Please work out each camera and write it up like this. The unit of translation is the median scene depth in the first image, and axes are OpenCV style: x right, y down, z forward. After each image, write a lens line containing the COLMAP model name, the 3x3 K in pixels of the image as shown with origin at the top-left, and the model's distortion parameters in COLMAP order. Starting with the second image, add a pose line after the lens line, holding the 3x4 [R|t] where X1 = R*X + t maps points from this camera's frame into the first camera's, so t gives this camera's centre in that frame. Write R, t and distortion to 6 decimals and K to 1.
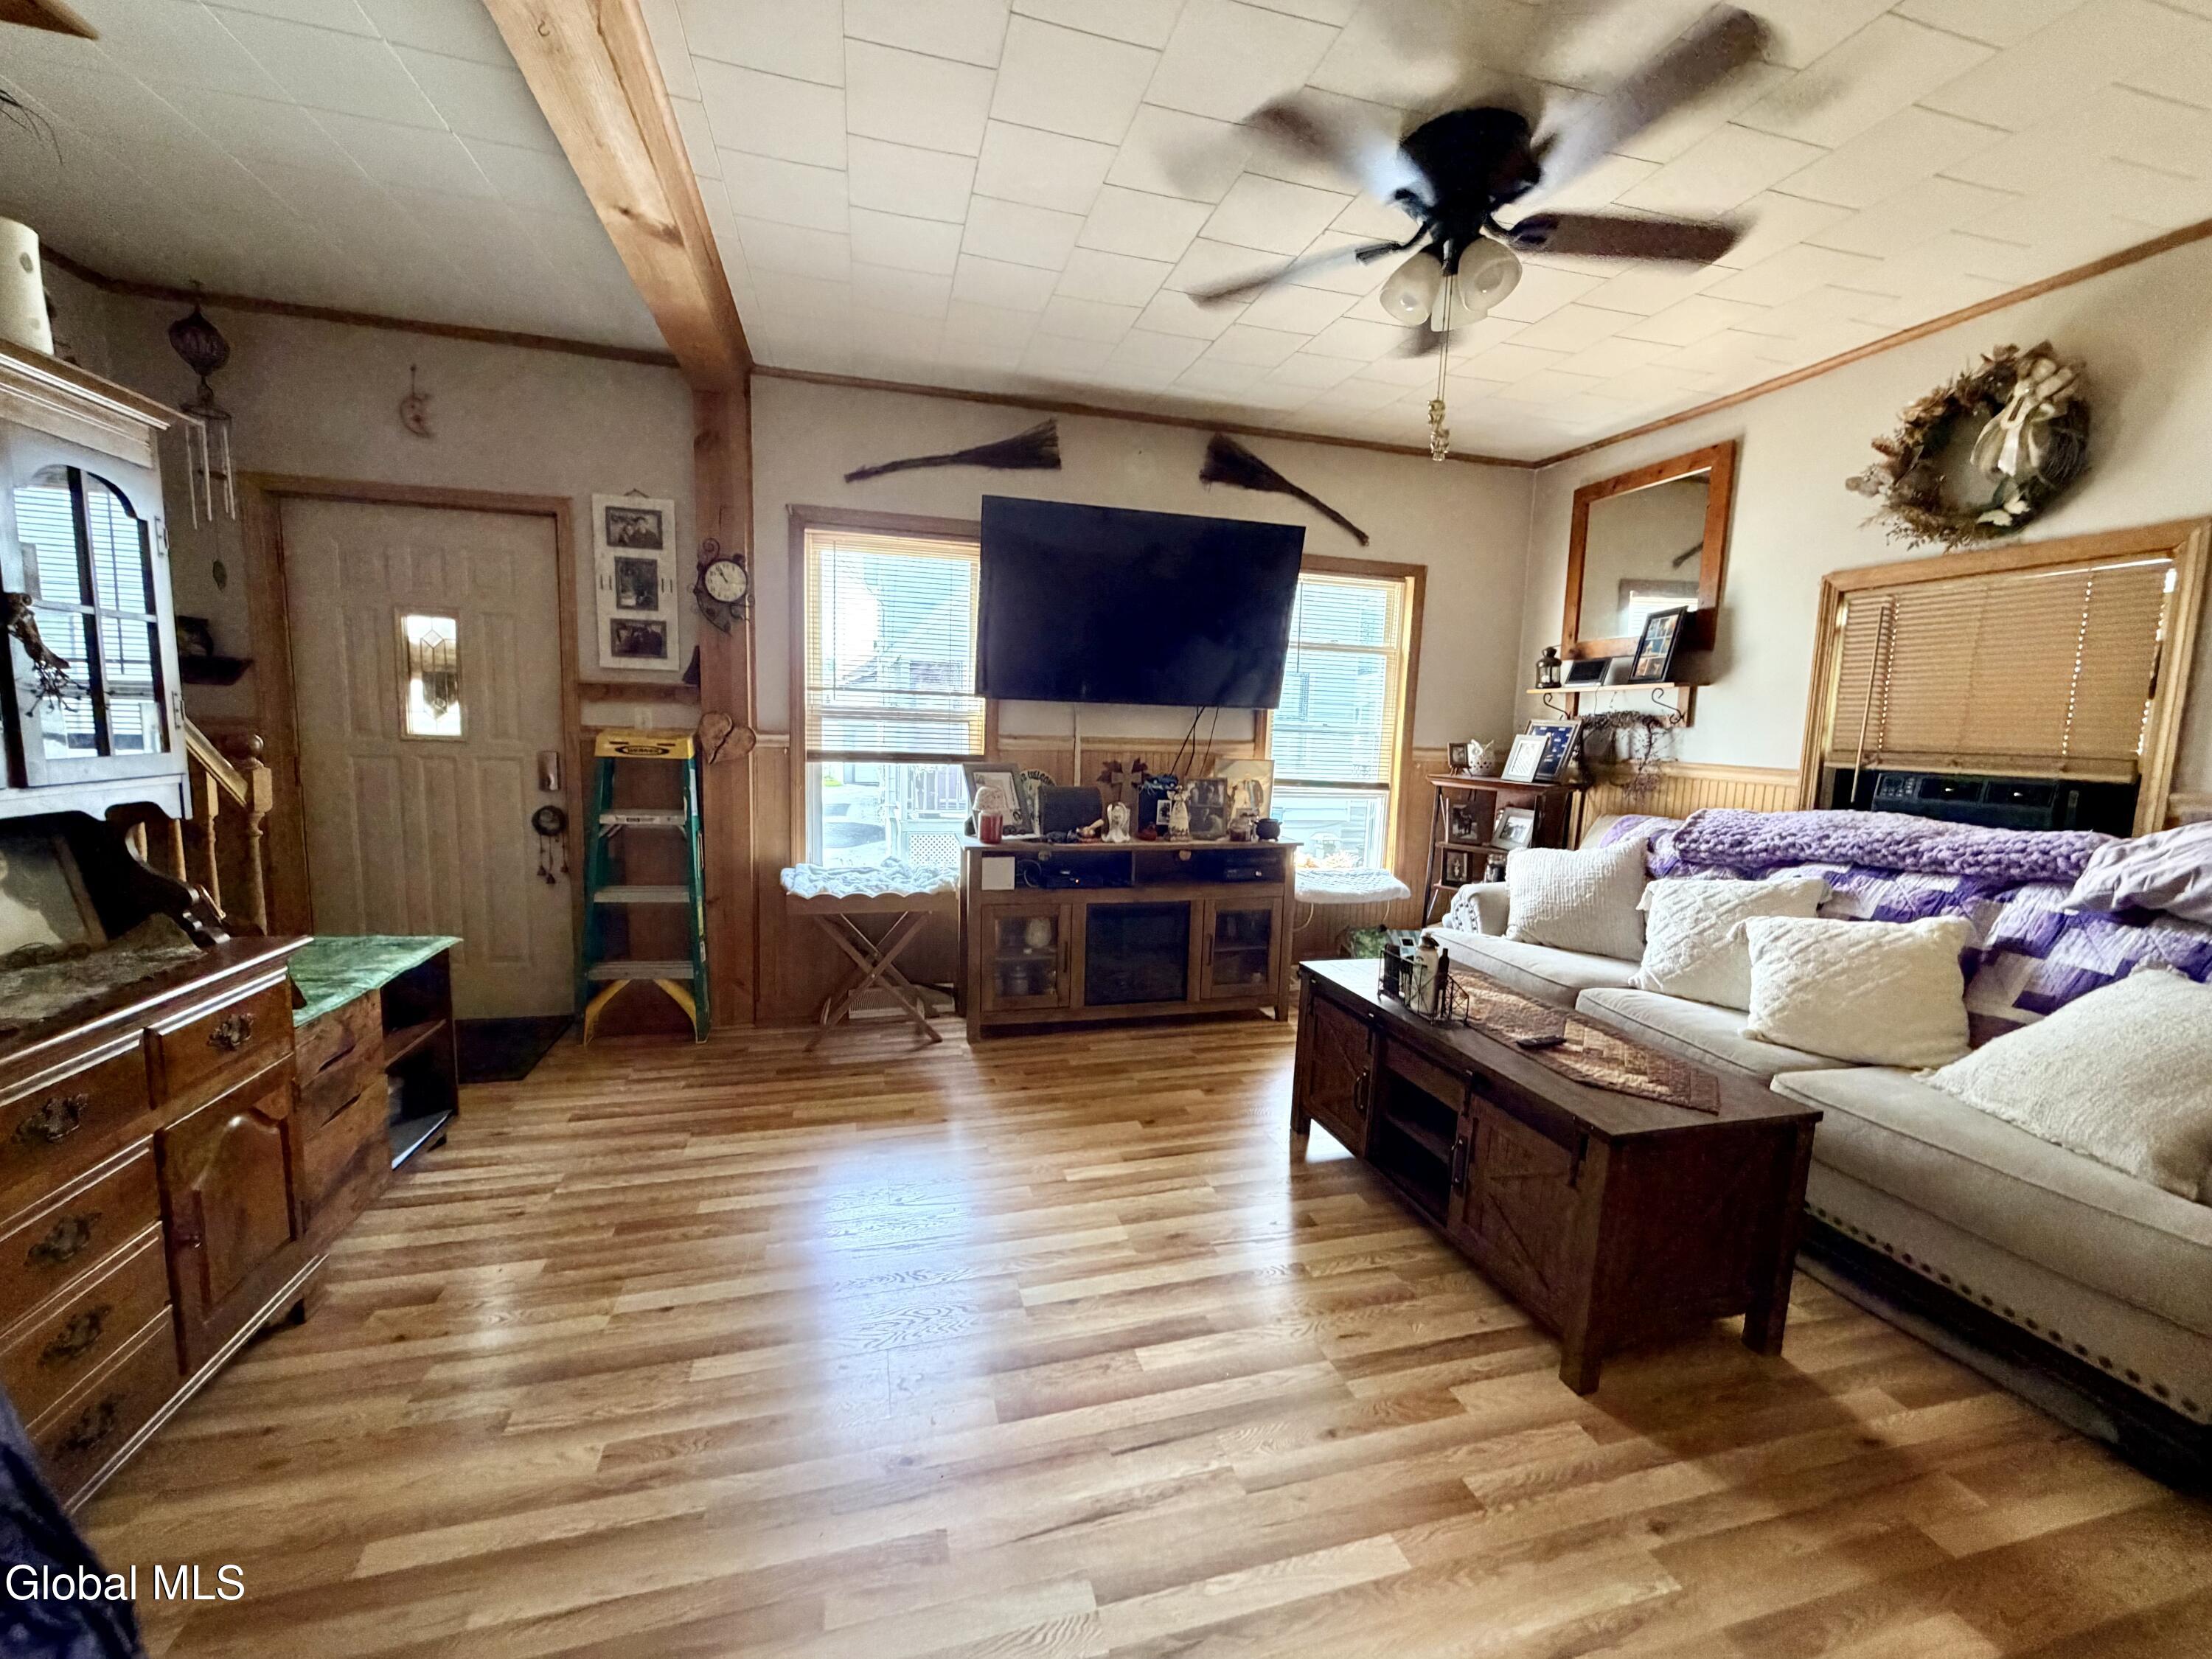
lens RADIAL K [[877.2, 0, 1095.5], [0, 877.2, 821.2], [0, 0, 1]] dist [0.000842, -0.000702]
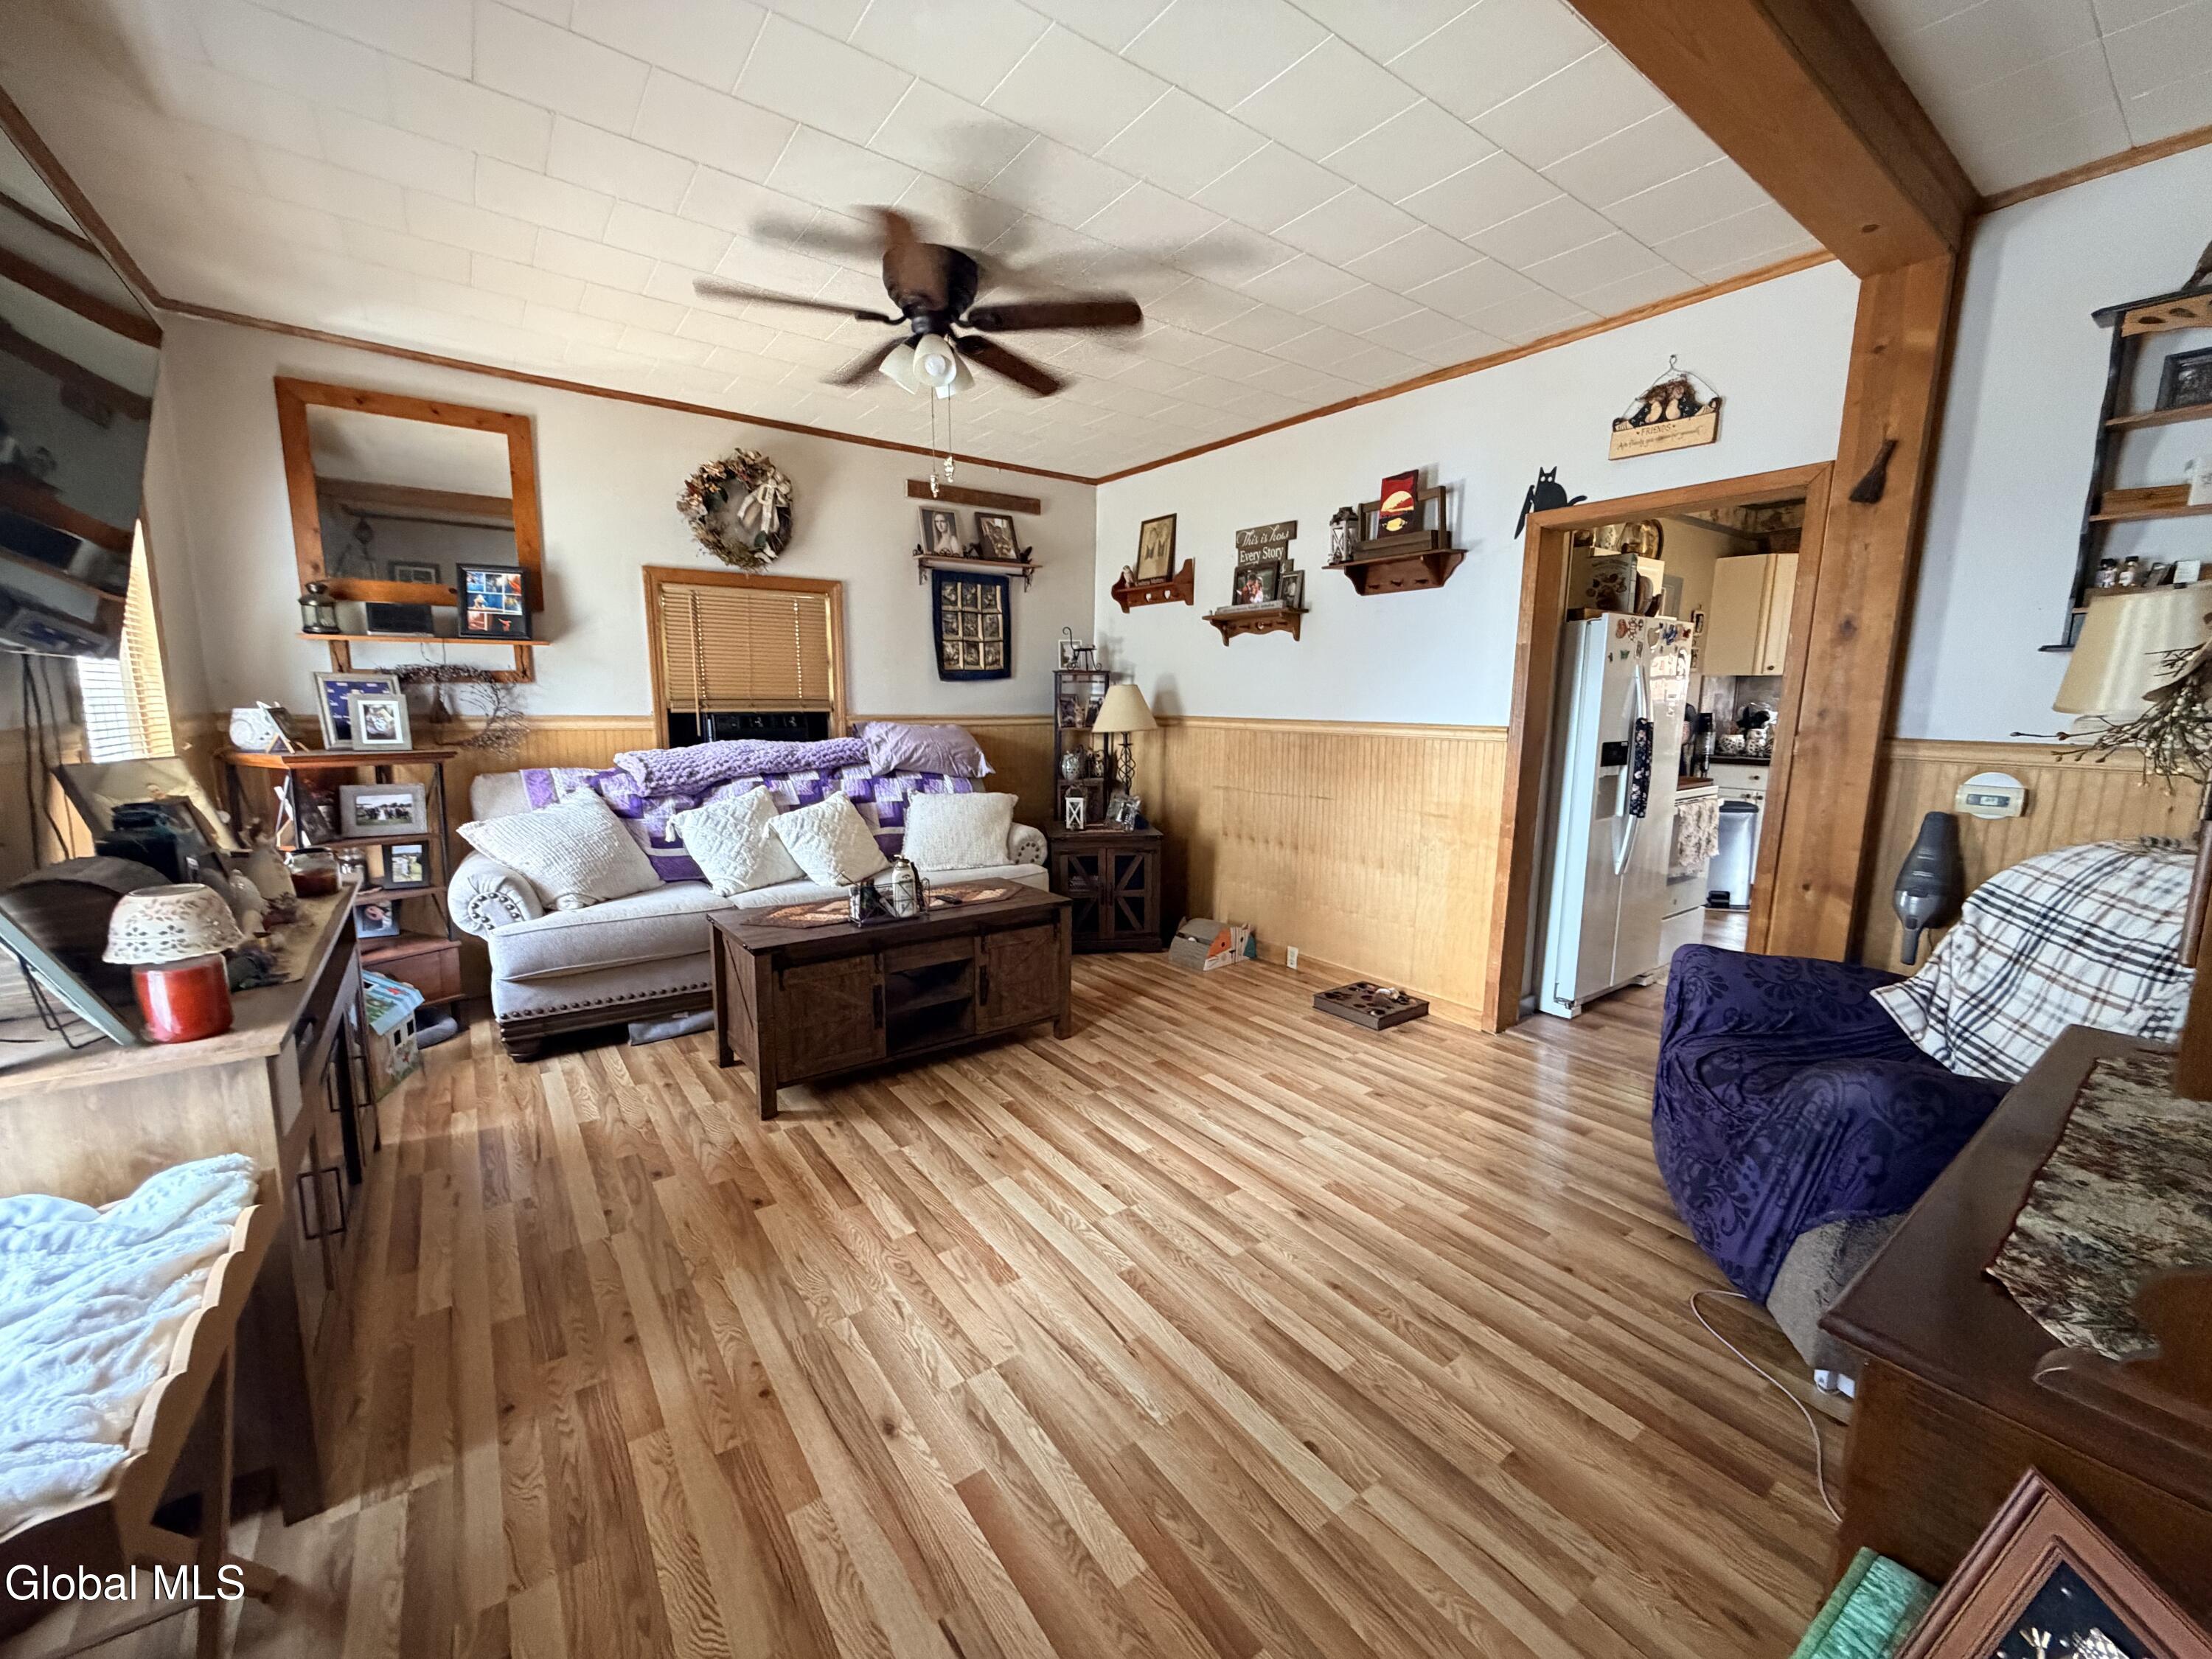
lens RADIAL K [[877.2, 0, 1093.7], [0, 877.2, 829.8], [0, 0, 1]] dist [0.000842, -0.000702]
pose [[-0.356904, -0.176977, 0.917223, -0.604411], [0.083322, 0.971944, 0.219958, -0.115462], [-0.930418, 0.154929, -0.332145, 0.777672]]
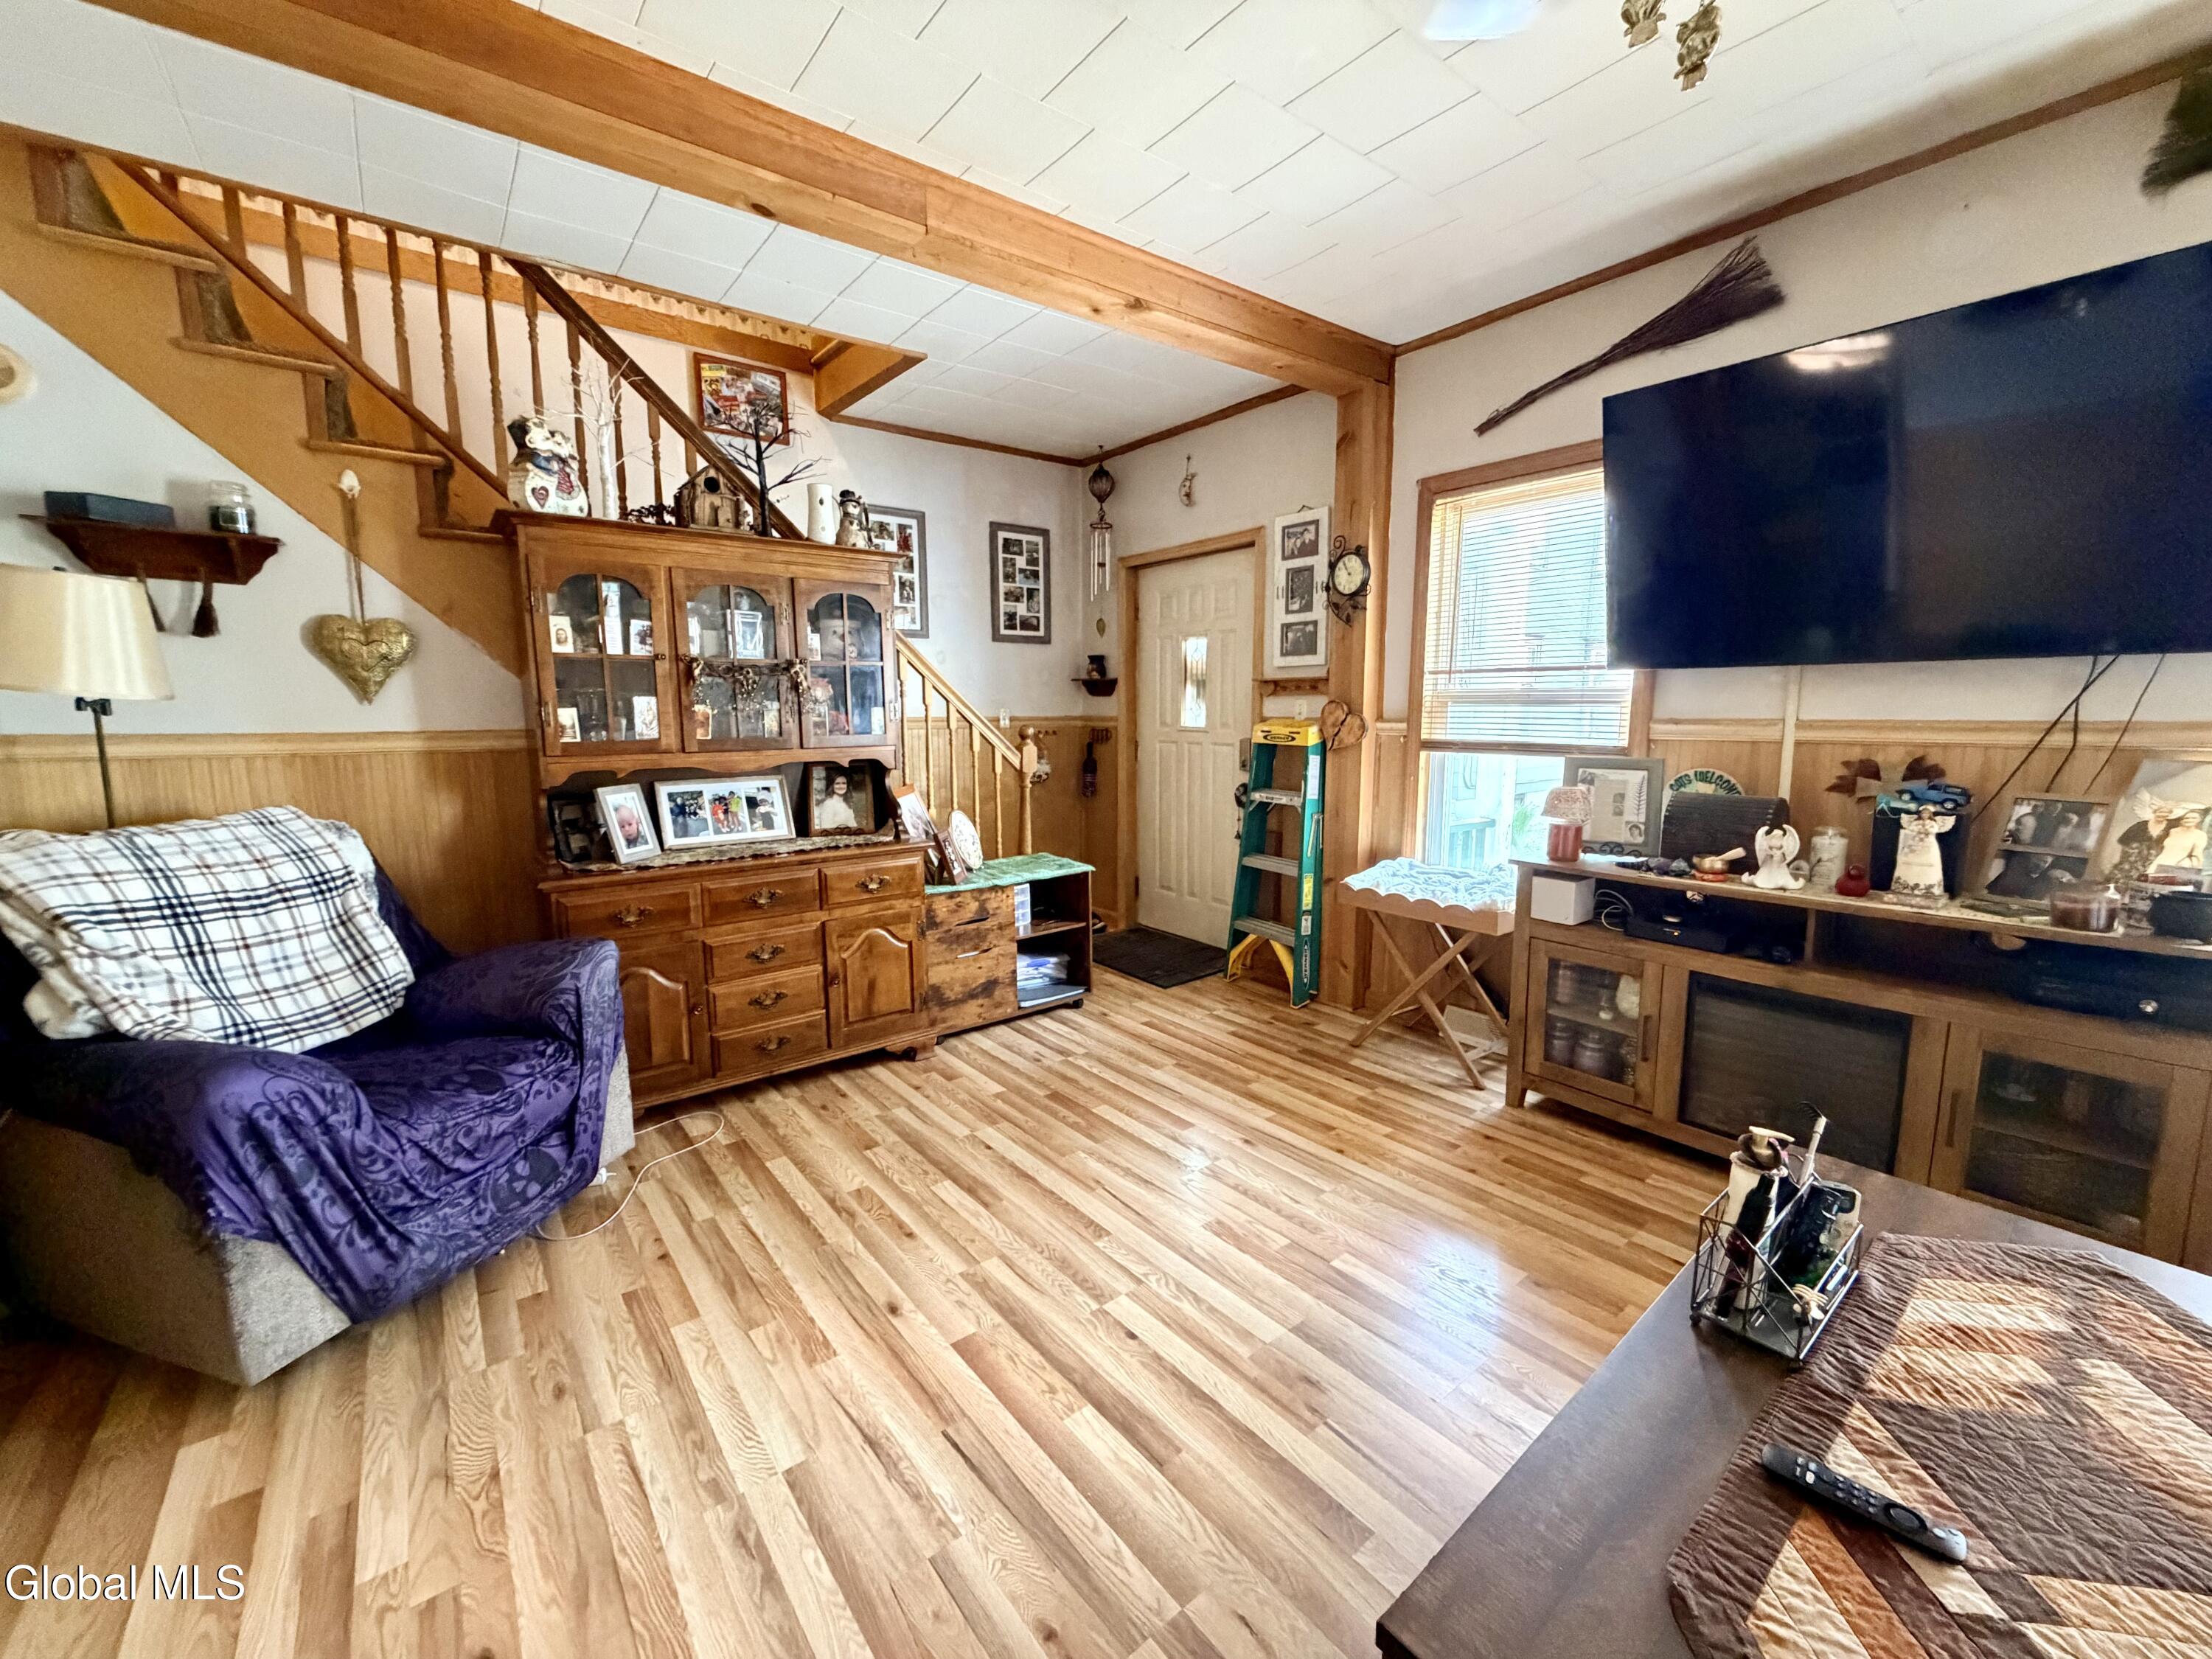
lens RADIAL K [[877.2, 0, 1091.5], [0, 877.2, 819.3], [0, 0, 1]] dist [0.000842, -0.000702]
pose [[0.389277, 0.086274, -0.917072, 0.432610], [-0.084936, 0.994724, 0.057526, -0.020421], [0.917196, 0.055499, 0.394551, 0.331565]]
